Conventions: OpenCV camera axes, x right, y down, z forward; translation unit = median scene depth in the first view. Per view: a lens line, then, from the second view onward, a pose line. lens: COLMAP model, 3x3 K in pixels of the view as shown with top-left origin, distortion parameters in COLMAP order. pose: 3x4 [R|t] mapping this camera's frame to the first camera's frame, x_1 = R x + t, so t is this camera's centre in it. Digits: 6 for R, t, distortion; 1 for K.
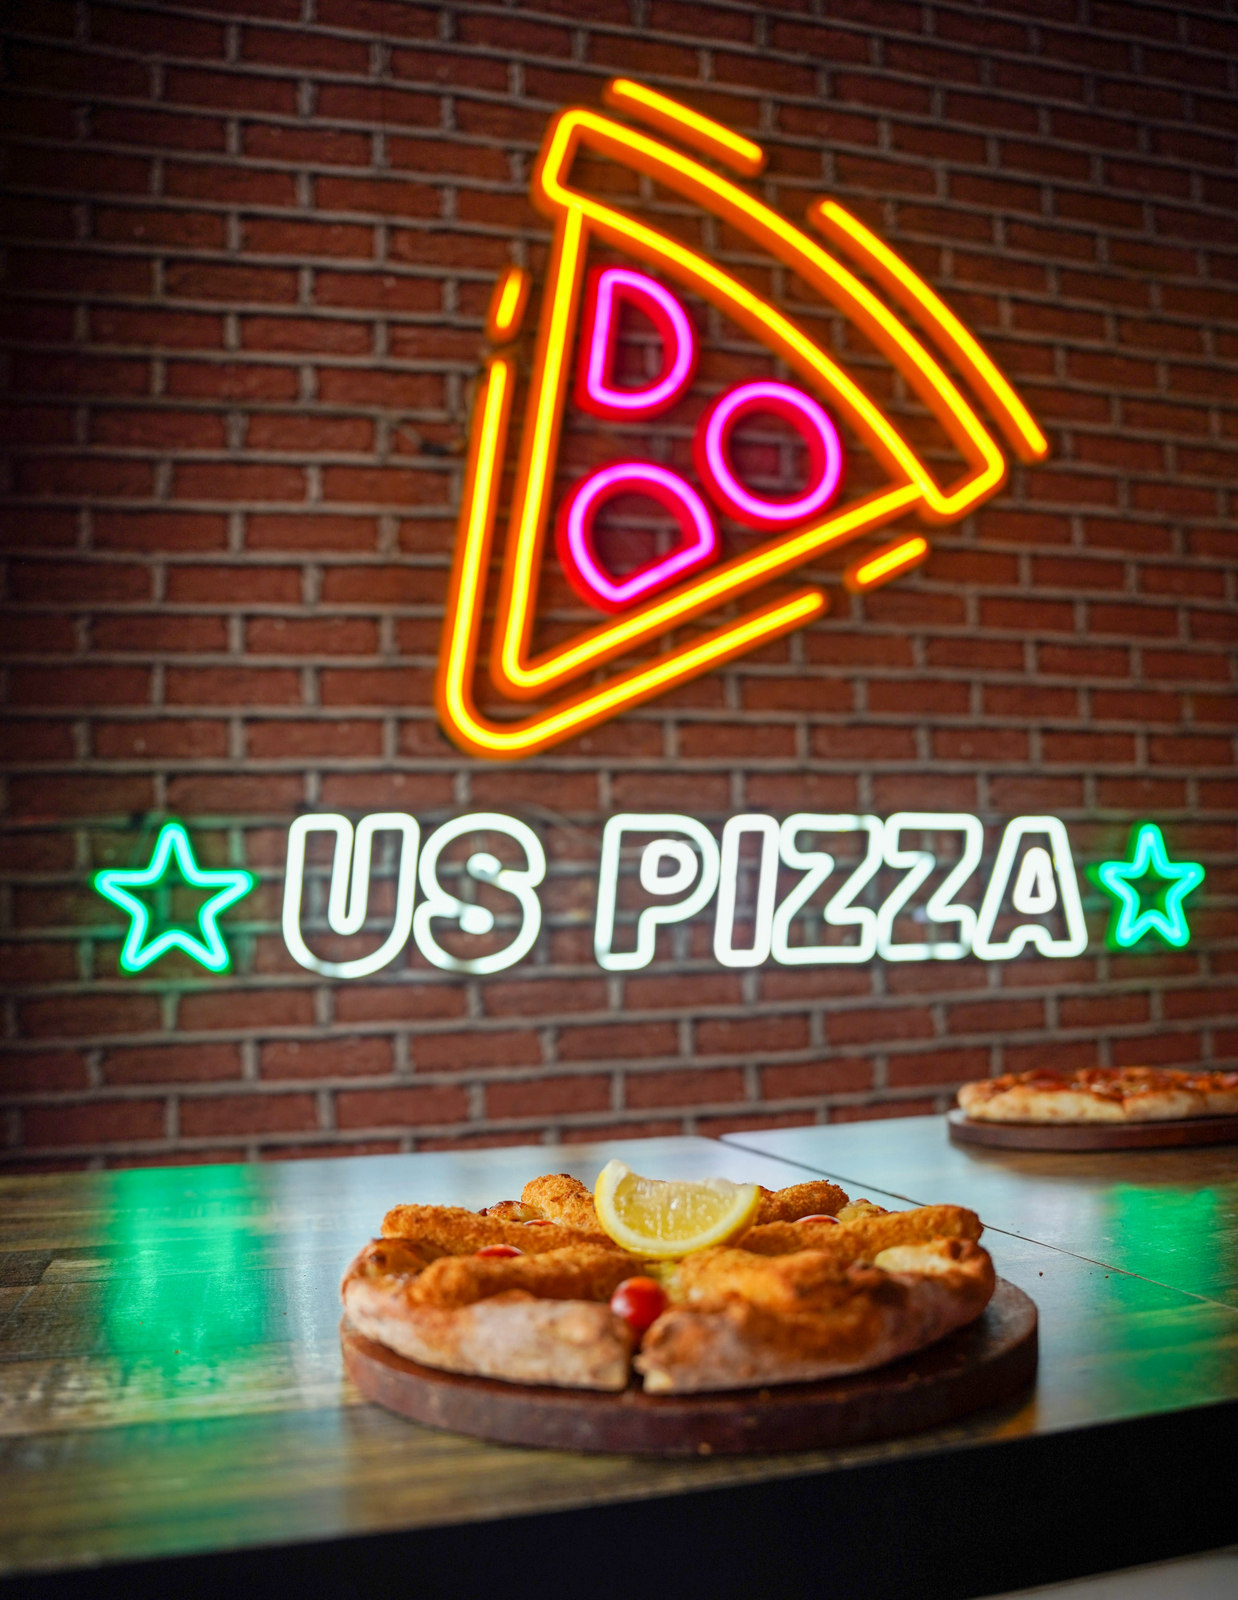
lens RADIAL K [[1116.1, 0, 619.0], [0, 1116.1, 800.0], [0, 0, 1]] dist [-0.070353, 0.040785]
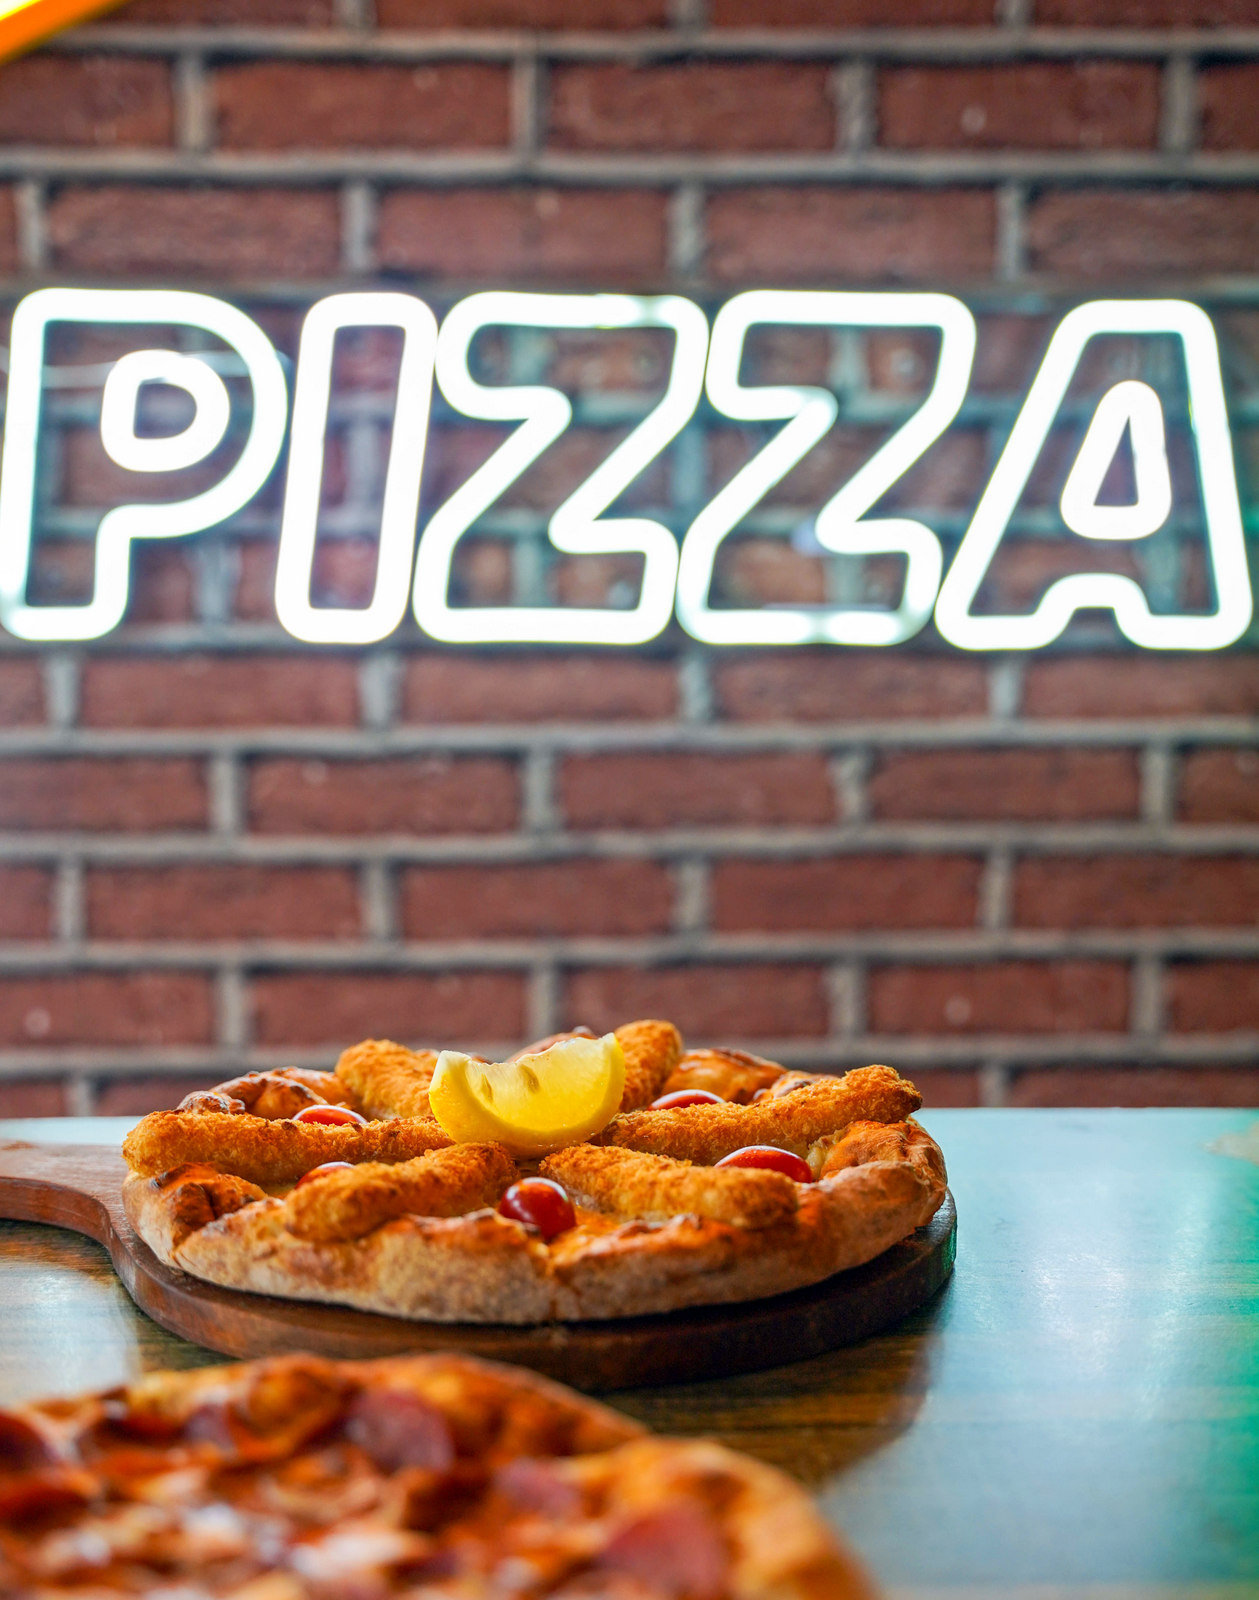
lens RADIAL K [[2402.0, 0, 531.2], [0, 2402.0, 799.8], [0, 0, 1]] dist [0.101076, -0.001322]
pose [[0.978200, 0.050363, -0.201464, 0.362407], [-0.004249, 0.974797, 0.223054, -0.002203], [0.207620, -0.217335, 0.953761, 0.091005]]
